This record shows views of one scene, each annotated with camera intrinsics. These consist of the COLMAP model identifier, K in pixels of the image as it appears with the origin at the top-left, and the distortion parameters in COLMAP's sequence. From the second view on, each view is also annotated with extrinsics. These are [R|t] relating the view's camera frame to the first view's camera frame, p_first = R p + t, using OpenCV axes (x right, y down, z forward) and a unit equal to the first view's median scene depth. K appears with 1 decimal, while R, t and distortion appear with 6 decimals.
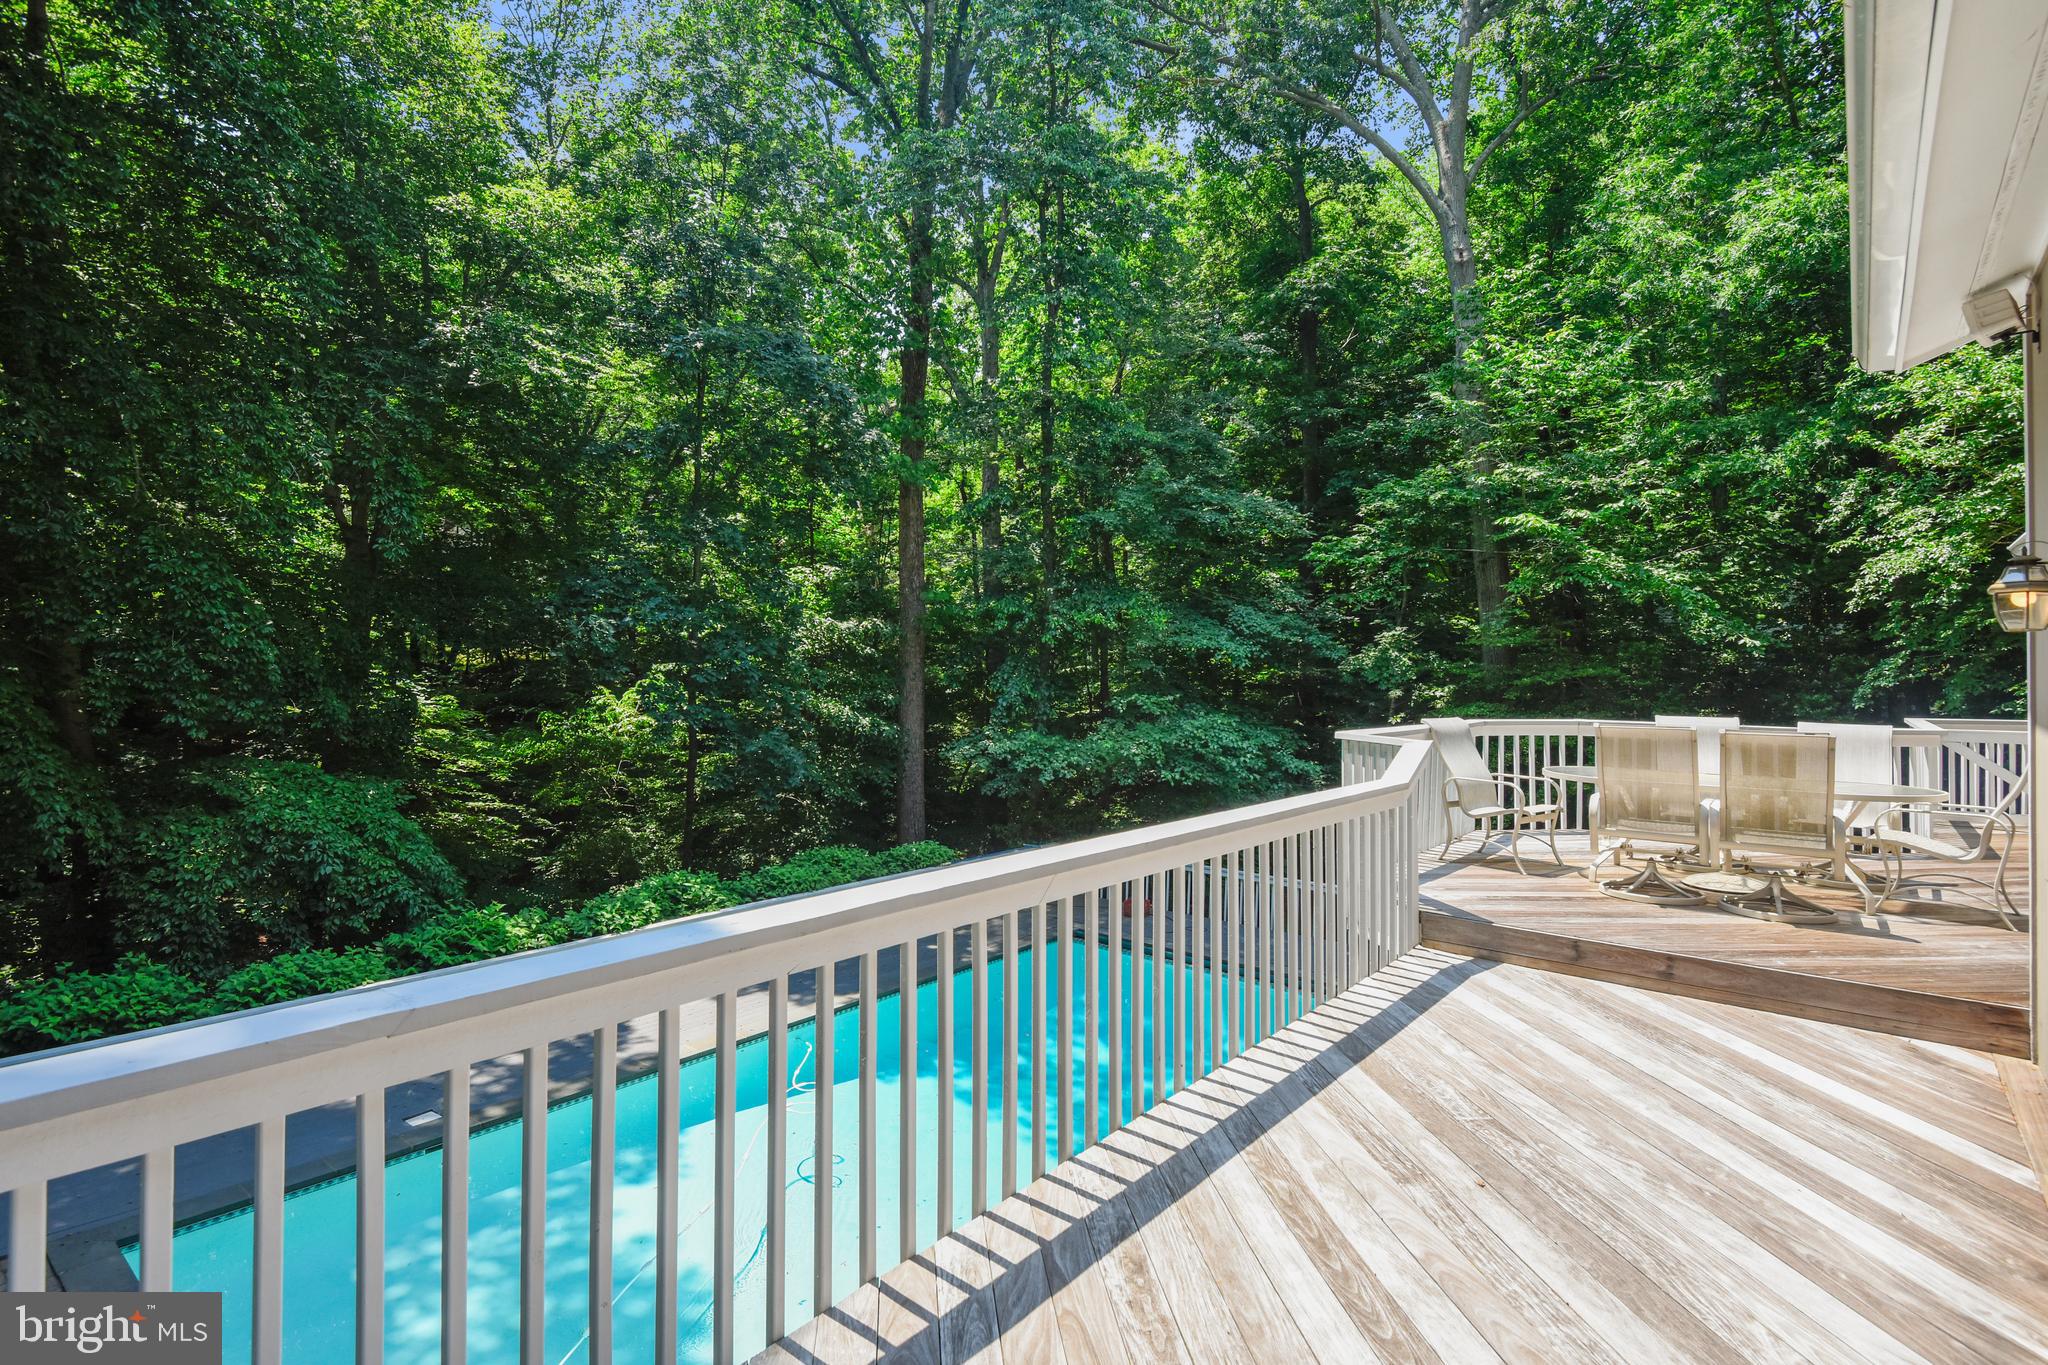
lens RADIAL K [[998.4, 0, 1080.9], [0, 998.4, 673.7], [0, 0, 1]] dist [0.021751, -0.019507]
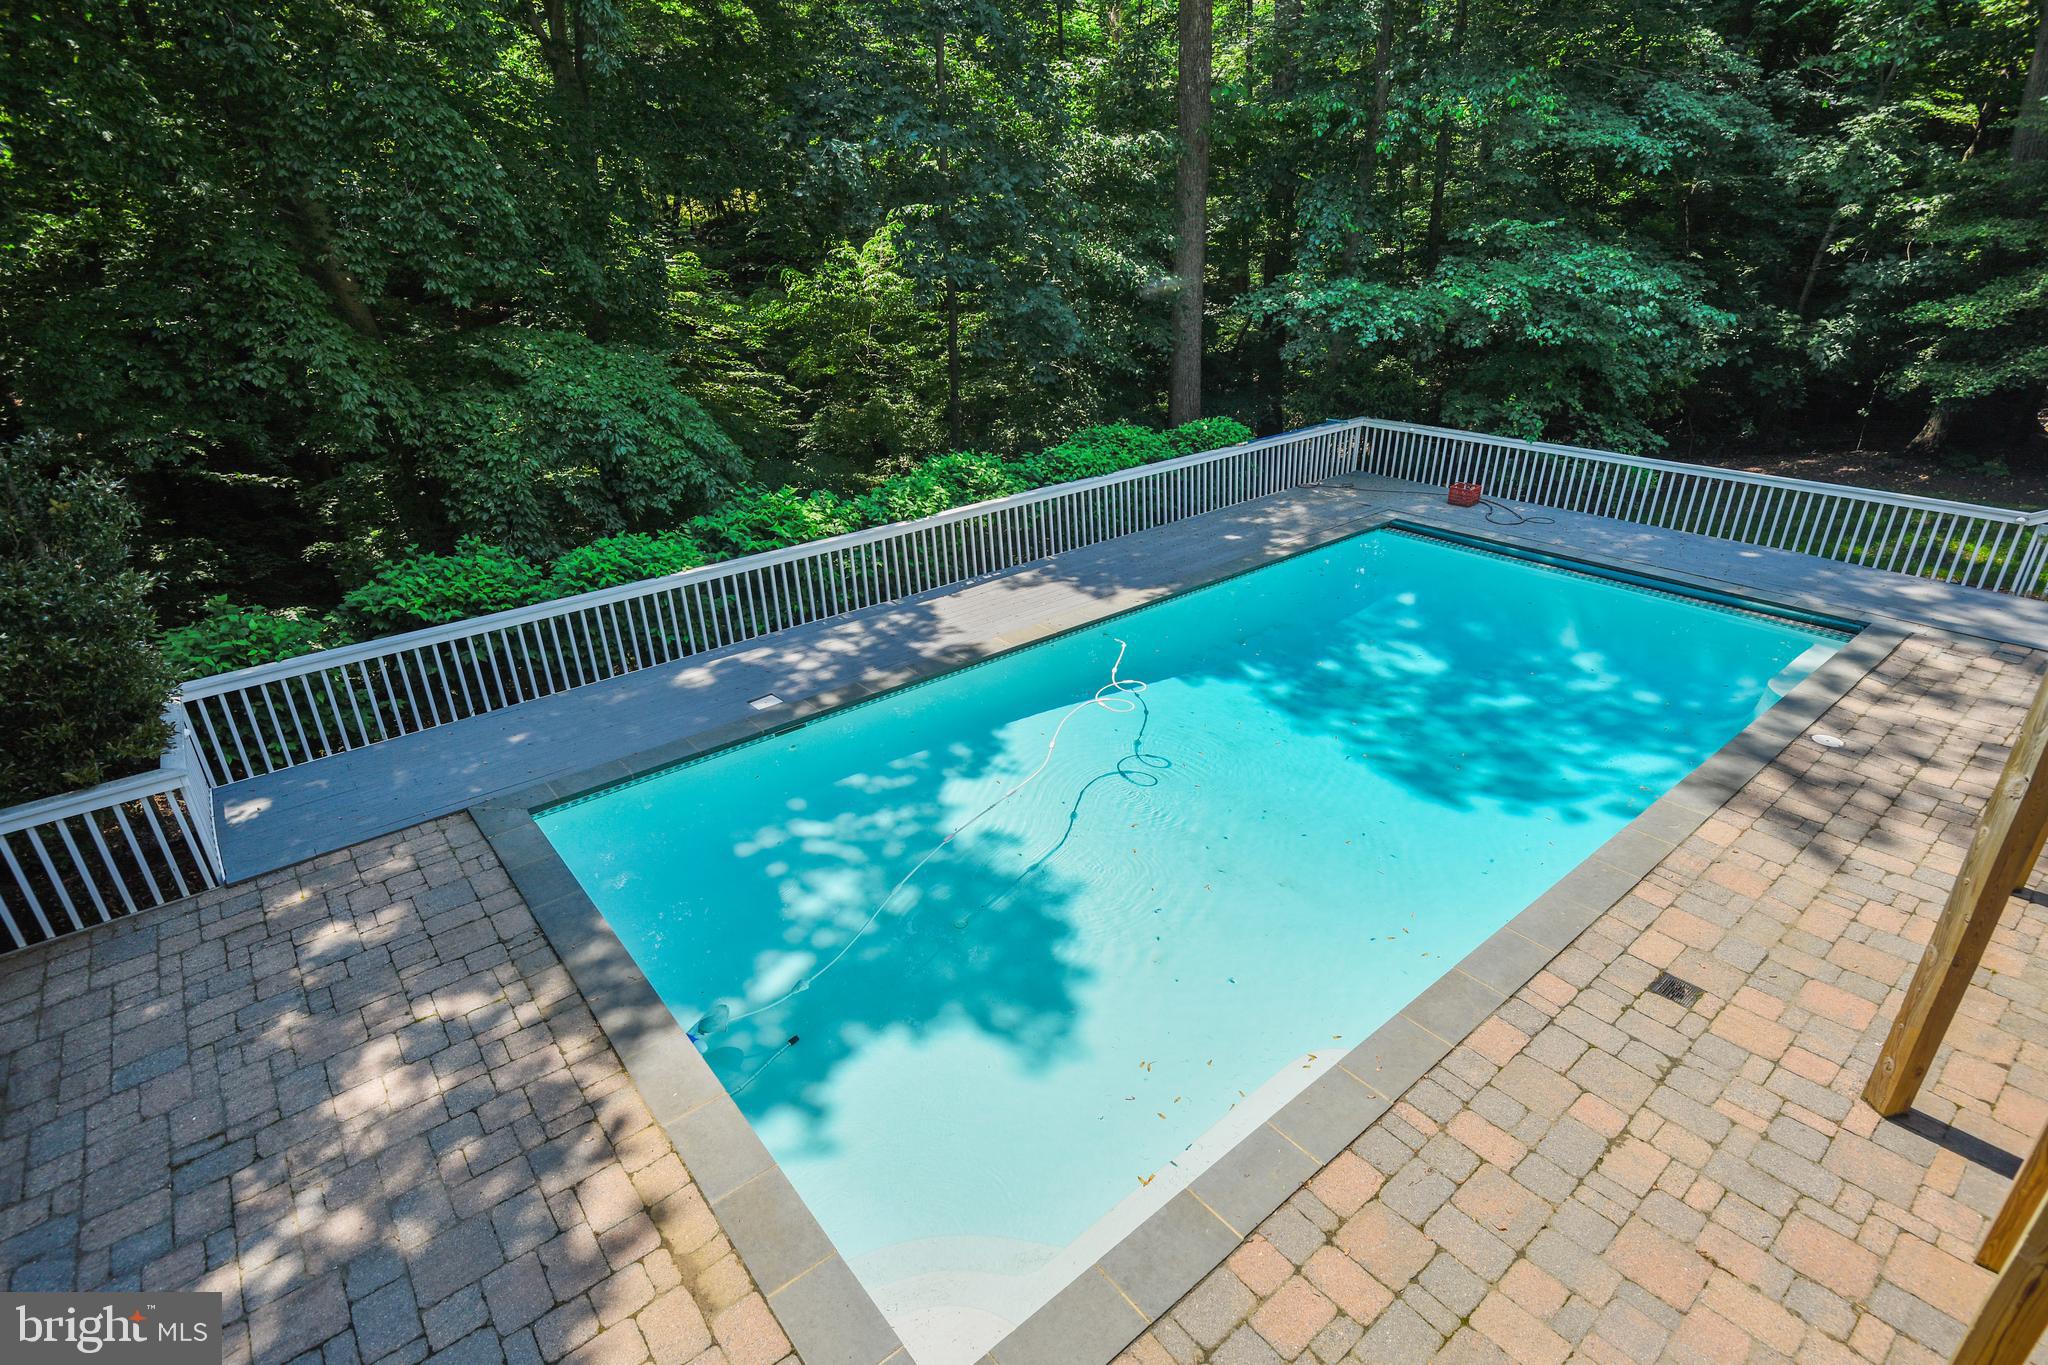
lens RADIAL K [[998.4, 0, 1080.9], [0, 998.4, 673.7], [0, 0, 1]] dist [0.021751, -0.019507]
pose [[0.979165, 0.051902, -0.196319, -0.106243], [0.034663, 0.909875, 0.413433, 0.007557], [0.200084, -0.411624, 0.889119, 0.129056]]
